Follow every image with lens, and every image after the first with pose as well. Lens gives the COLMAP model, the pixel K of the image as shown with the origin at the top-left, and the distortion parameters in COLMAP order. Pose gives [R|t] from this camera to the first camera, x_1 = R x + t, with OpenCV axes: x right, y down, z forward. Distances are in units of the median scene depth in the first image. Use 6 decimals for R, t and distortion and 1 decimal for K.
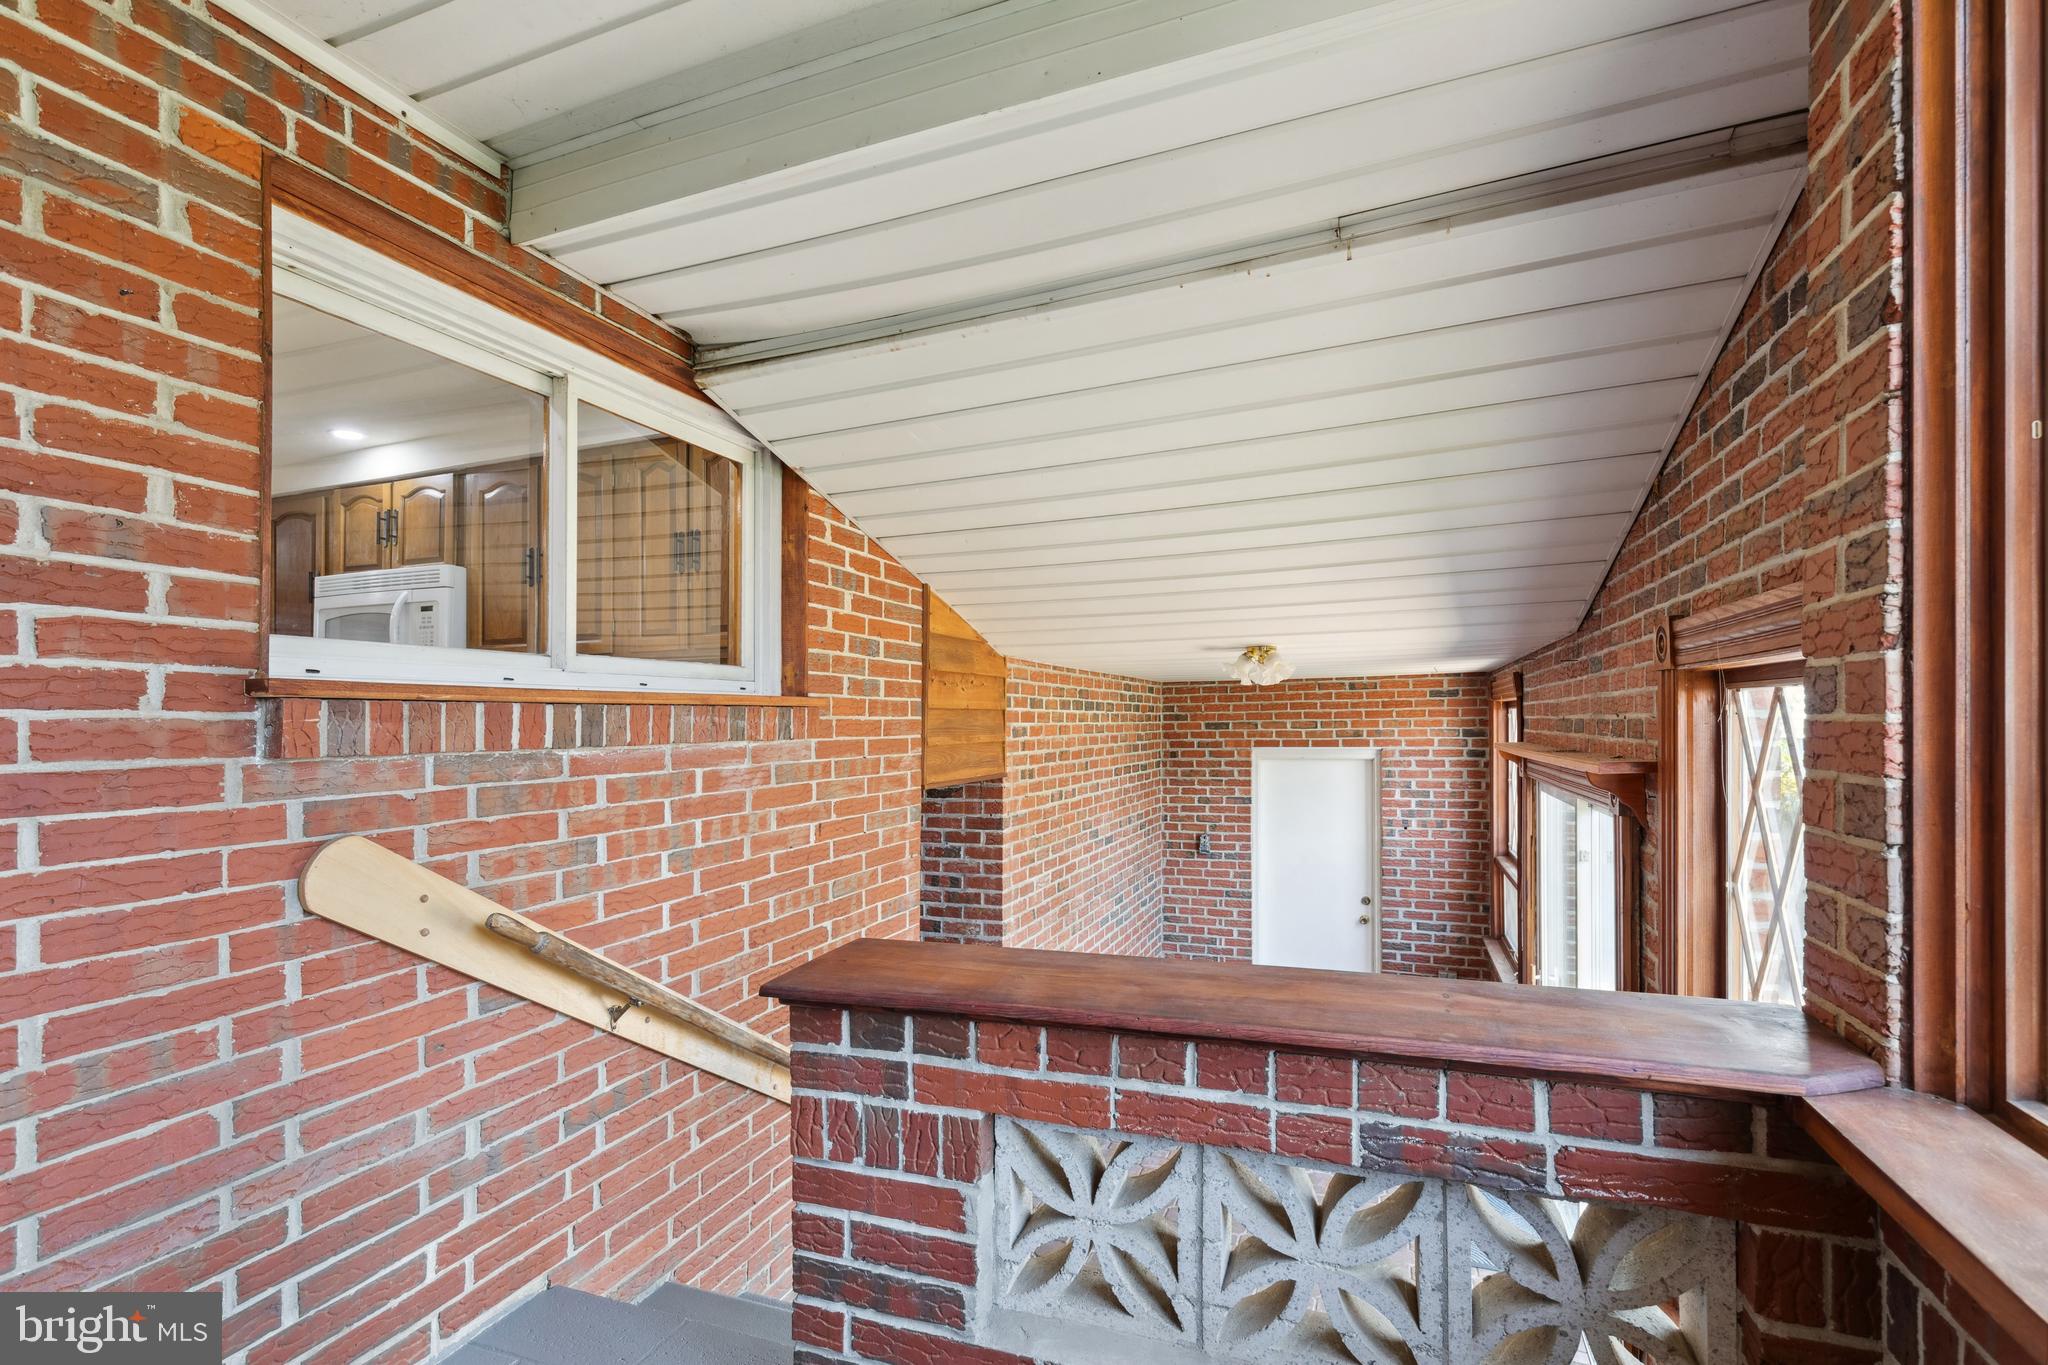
lens RADIAL K [[946.4, 0, 1025.3], [0, 946.4, 714.9], [0, 0, 1]] dist [0.012002, -0.002525]
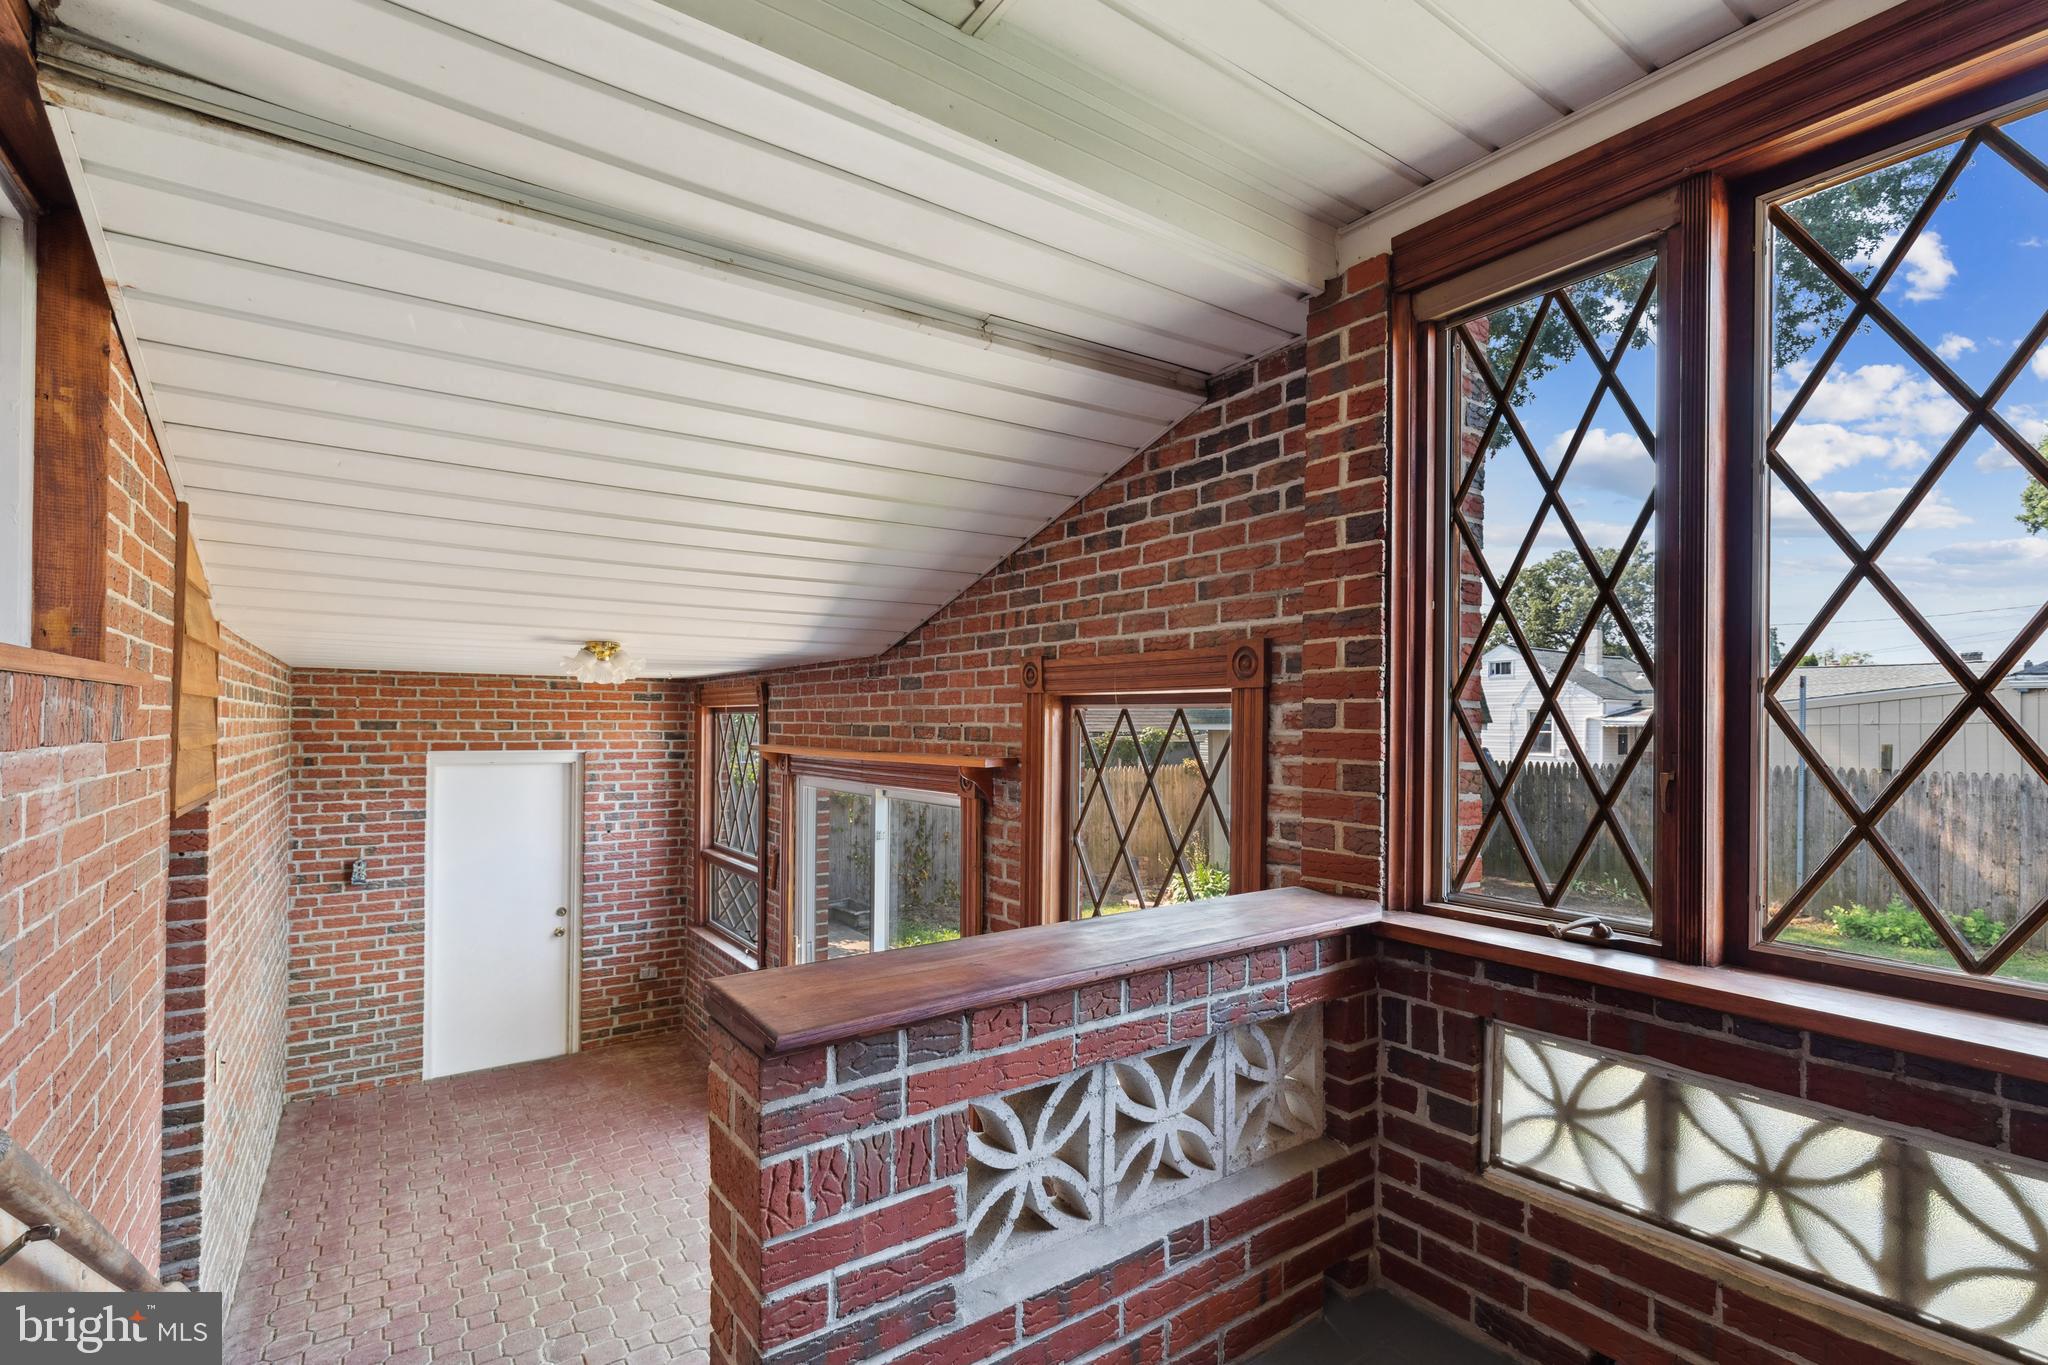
lens RADIAL K [[946.4, 0, 1048.8], [0, 946.4, 721.8], [0, 0, 1]] dist [0.012002, -0.002525]
pose [[0.537533, 0.019252, 0.843023, -0.194617], [-0.022738, 0.999707, -0.008333, 0.002473], [-0.842936, -0.014689, 0.537813, 0.082485]]
